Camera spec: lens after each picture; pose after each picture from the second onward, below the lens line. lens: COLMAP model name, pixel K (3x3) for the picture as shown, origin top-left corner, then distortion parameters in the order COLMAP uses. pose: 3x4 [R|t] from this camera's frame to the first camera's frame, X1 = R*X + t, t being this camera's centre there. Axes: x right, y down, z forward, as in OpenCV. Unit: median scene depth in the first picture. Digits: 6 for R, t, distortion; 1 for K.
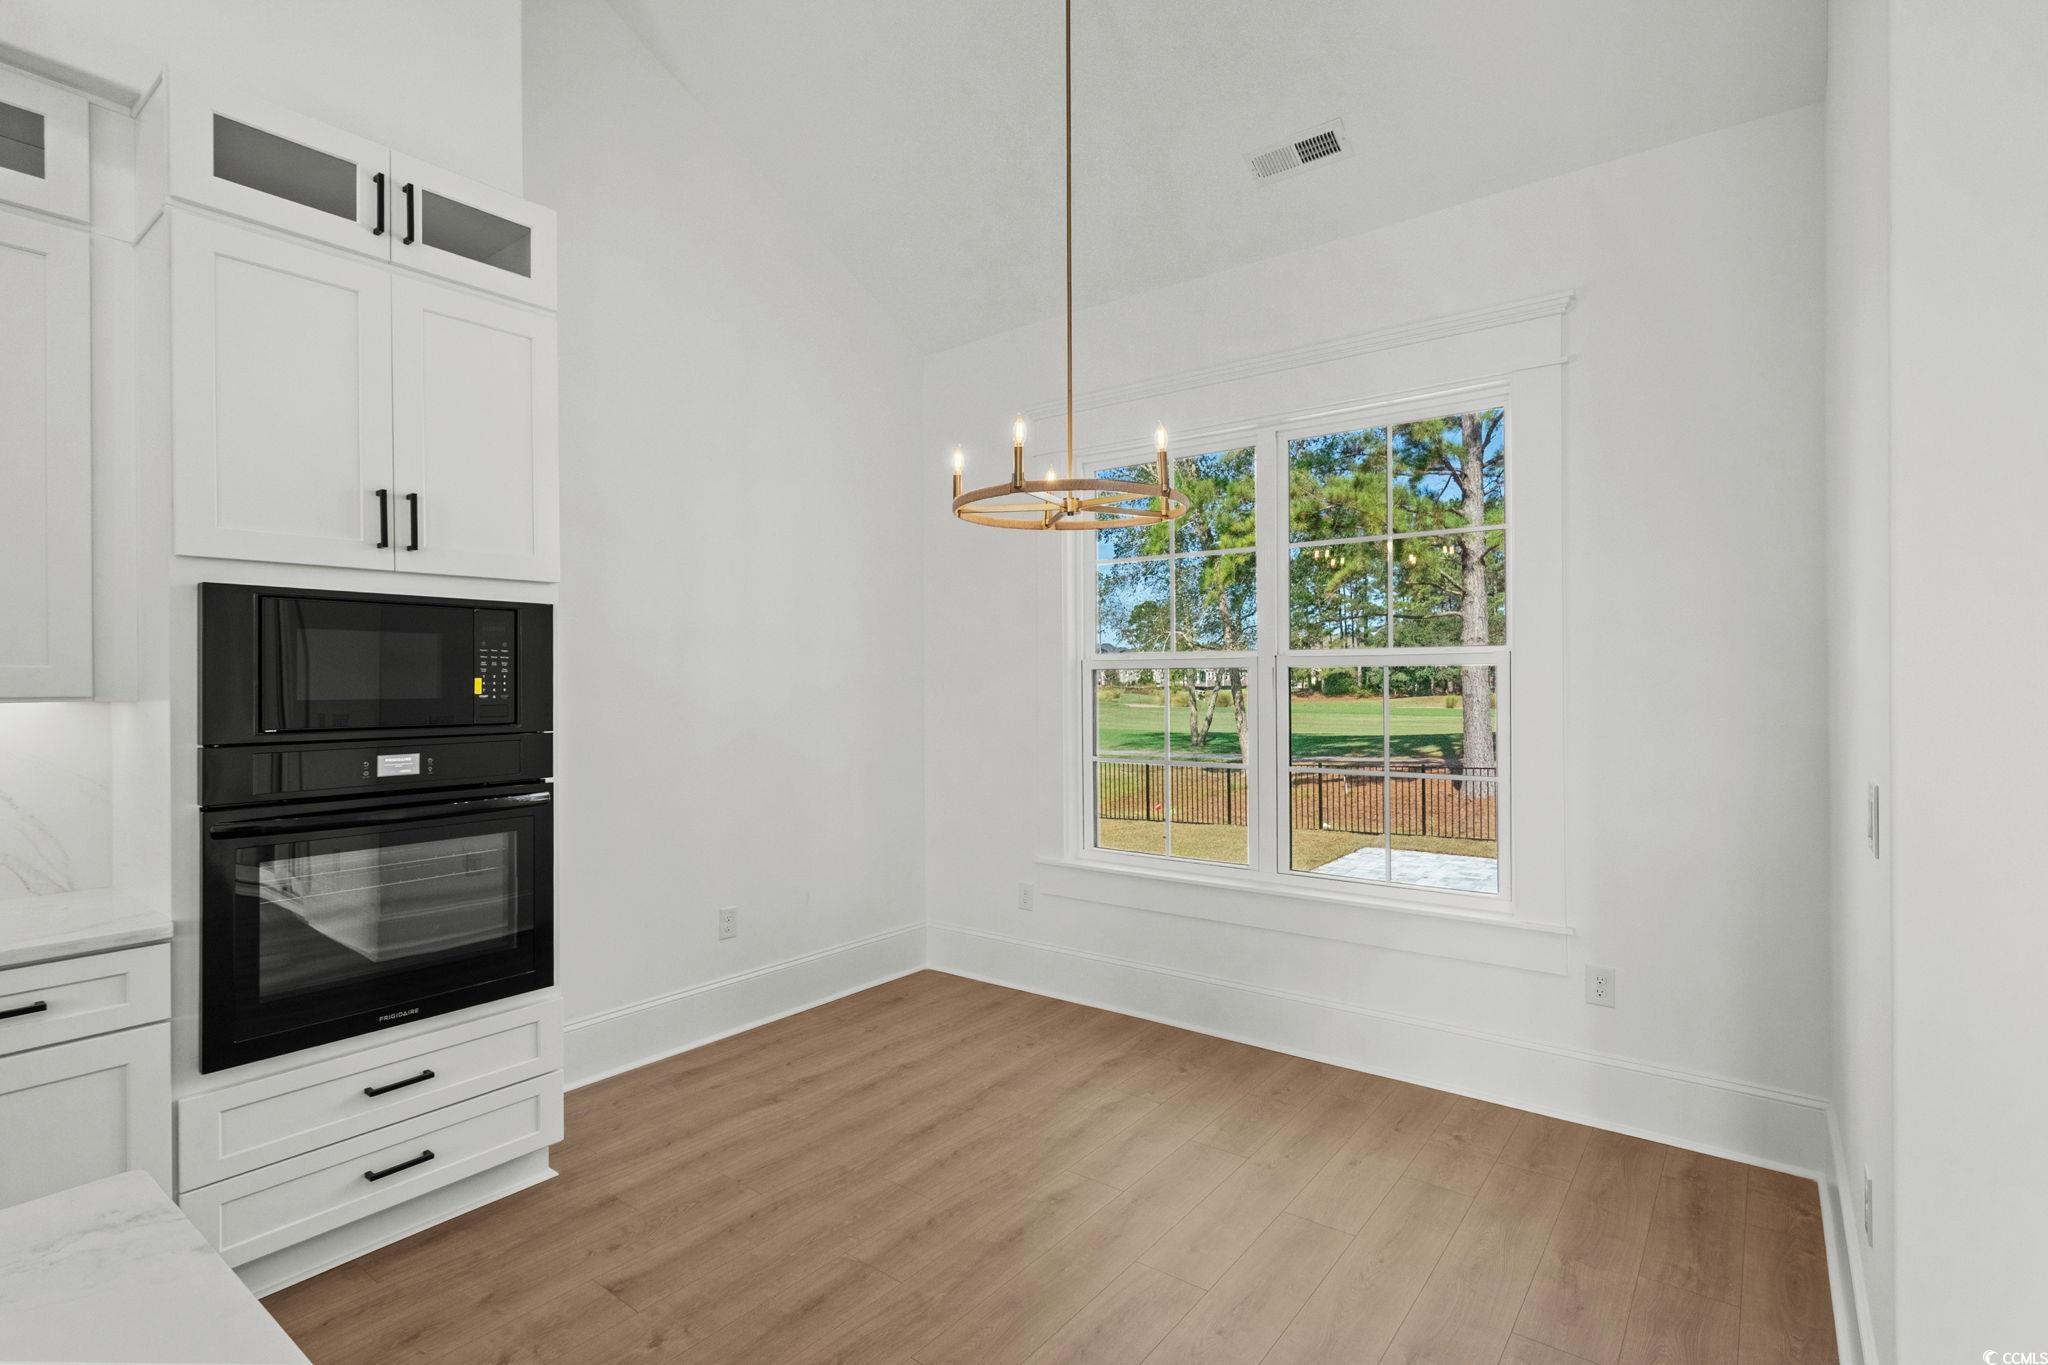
lens RADIAL K [[964.2, 0, 1005.2], [0, 964.2, 680.1], [0, 0, 1]] dist [-0.002996, 0.003165]
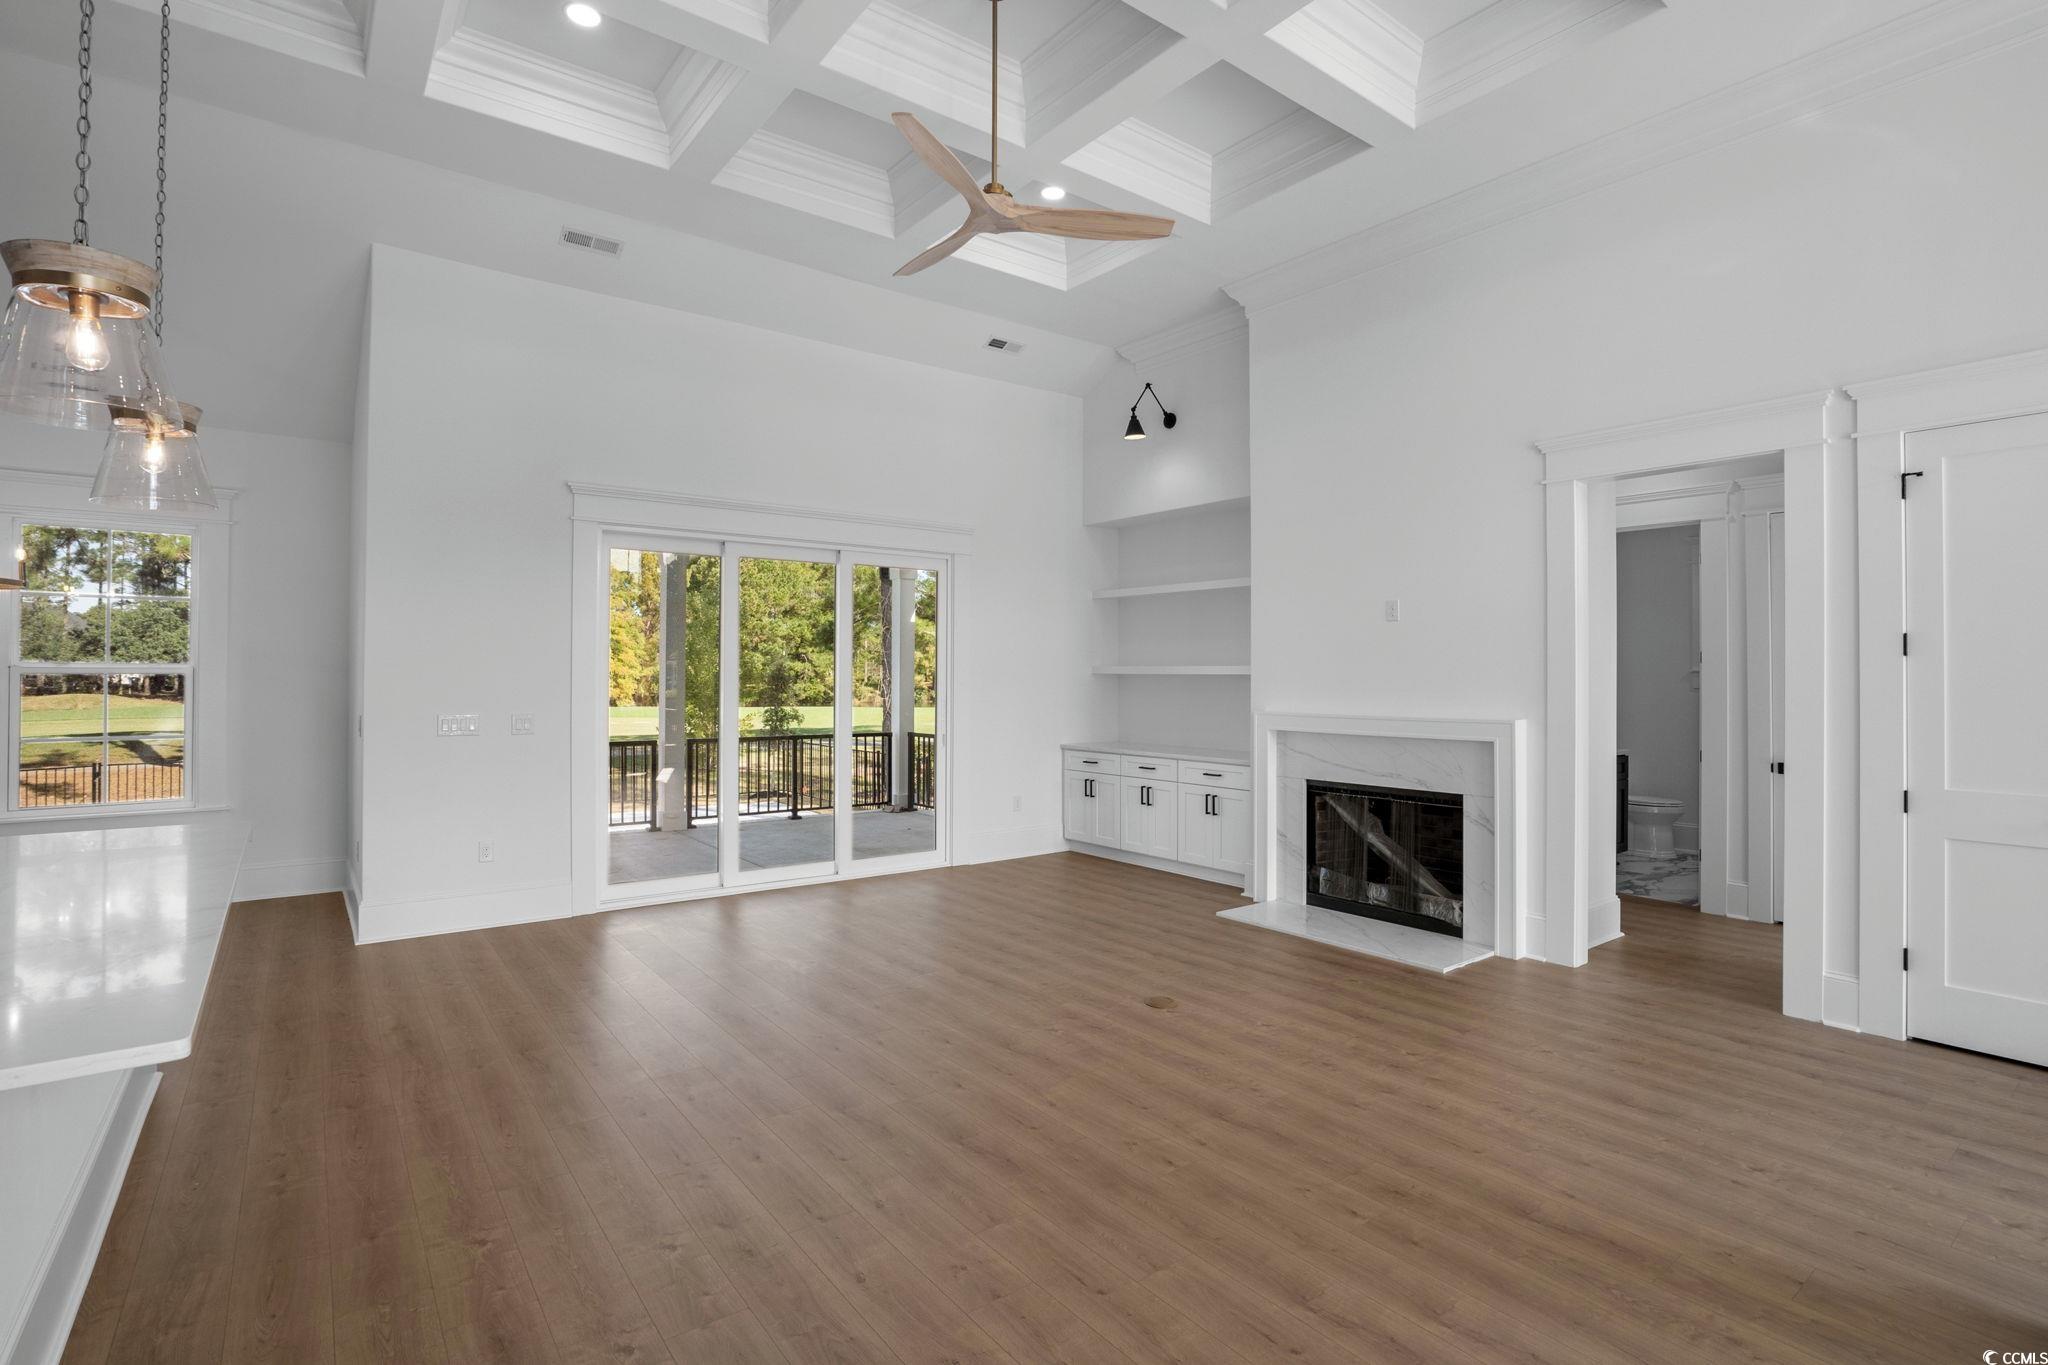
lens RADIAL K [[964.2, 0, 1023.6], [0, 964.2, 670.3], [0, 0, 1]] dist [-0.002996, 0.003165]
pose [[0.244954, 0.015835, 0.969405, -1.090539], [-0.008161, 0.999865, -0.014270, -0.008248], [-0.969500, -0.004416, 0.245050, -1.237093]]
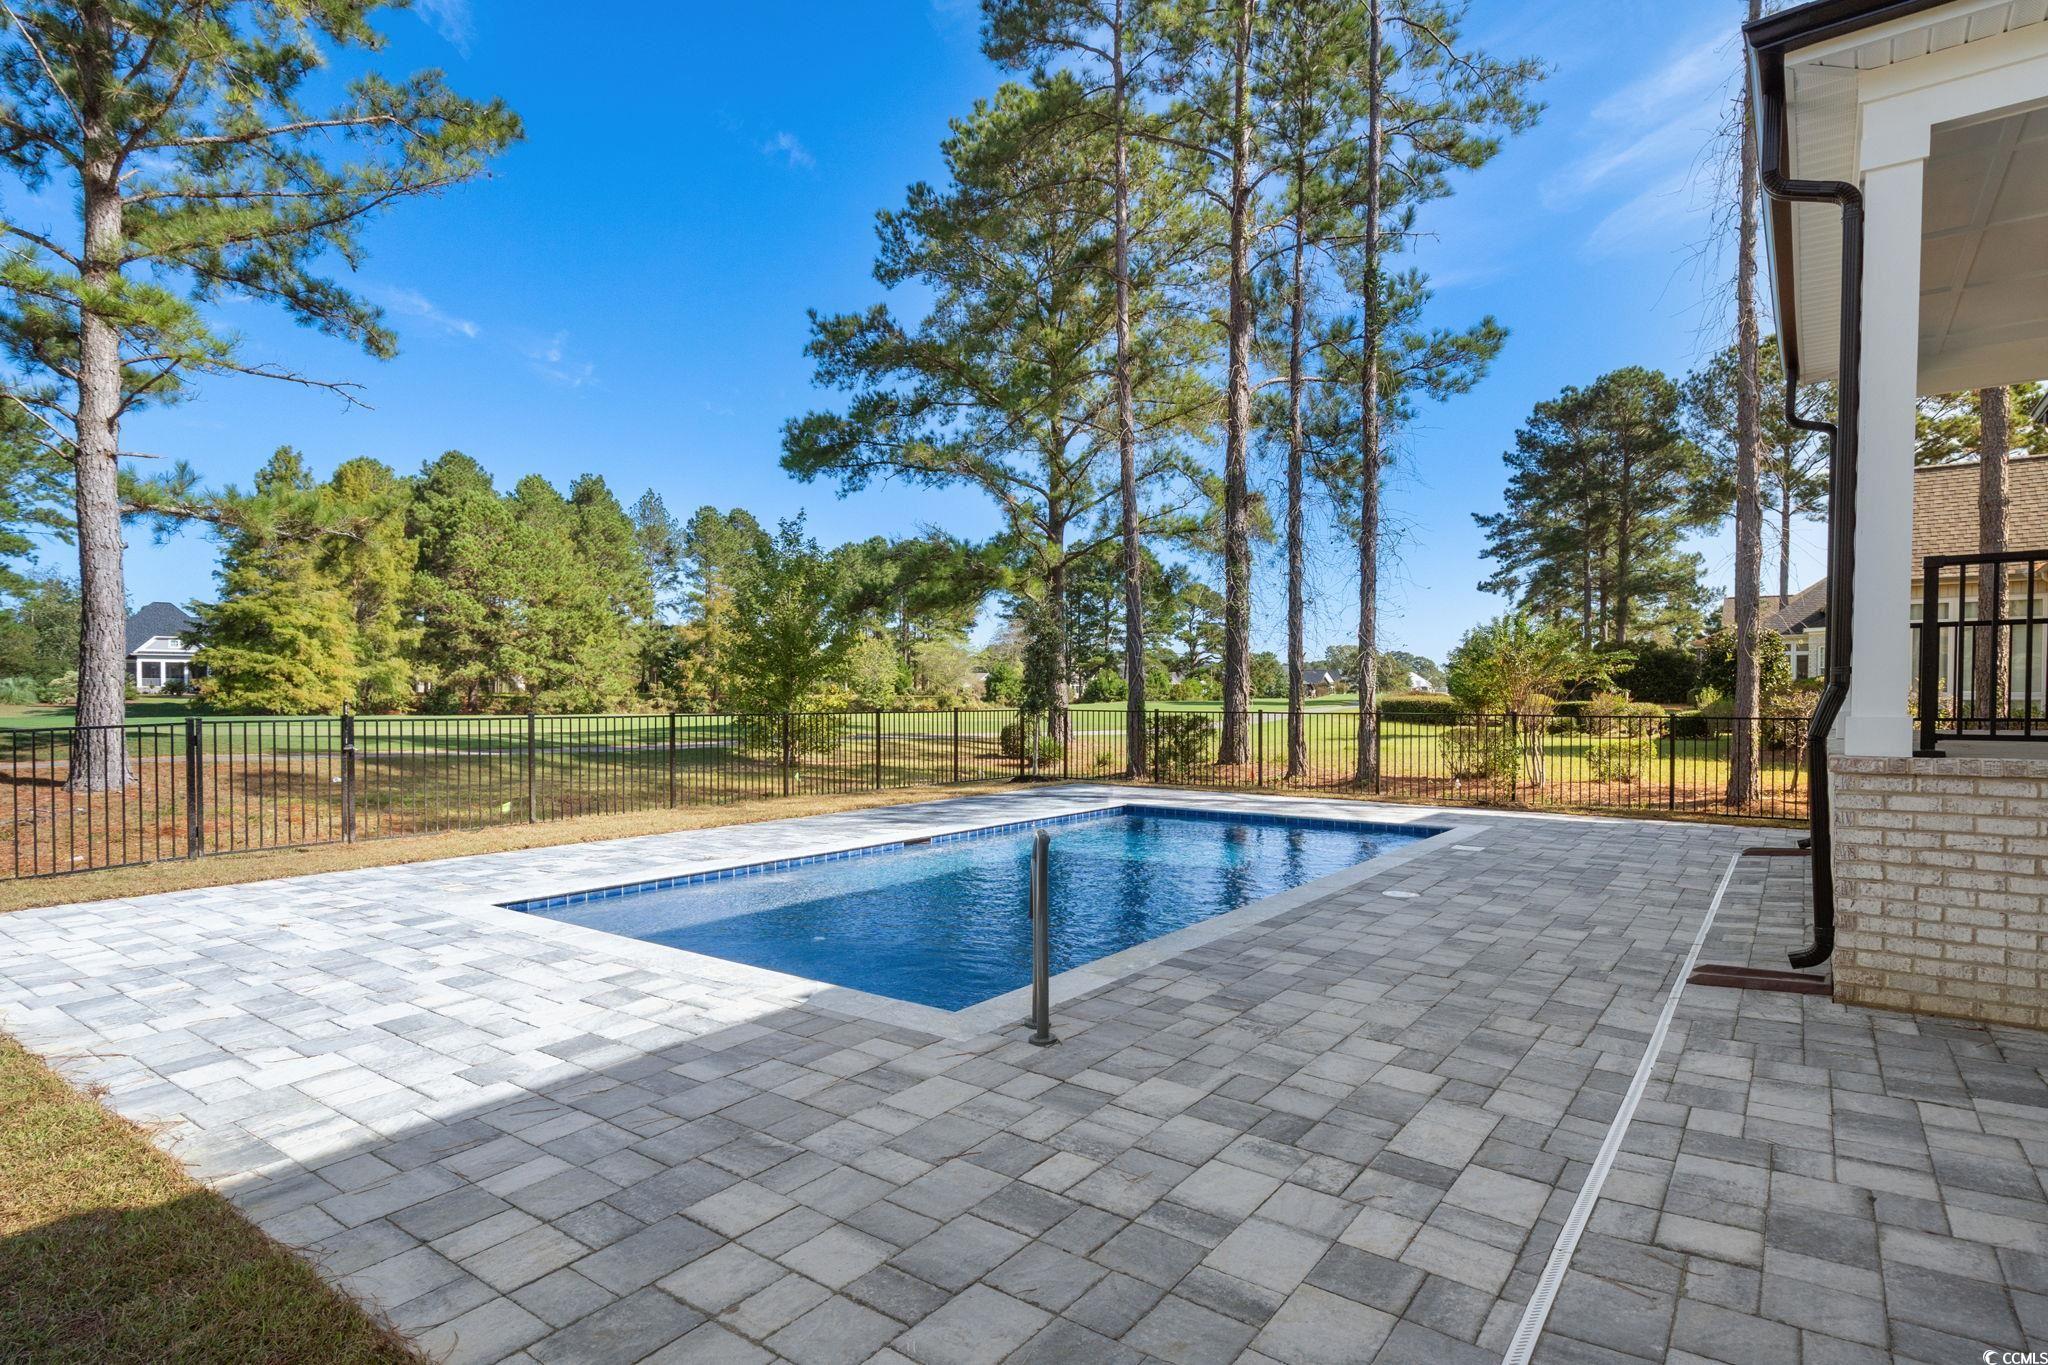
lens RADIAL K [[1059.0, 0, 1034.9], [0, 1059.0, 717.5], [0, 0, 1]] dist [0.007366, -0.001320]
pose [[-0.035702, -0.012141, 0.999289, -0.237650], [-0.000889, 0.999926, 0.012117, 0.465167], [-0.999362, -0.000456, -0.035710, 3.086218]]
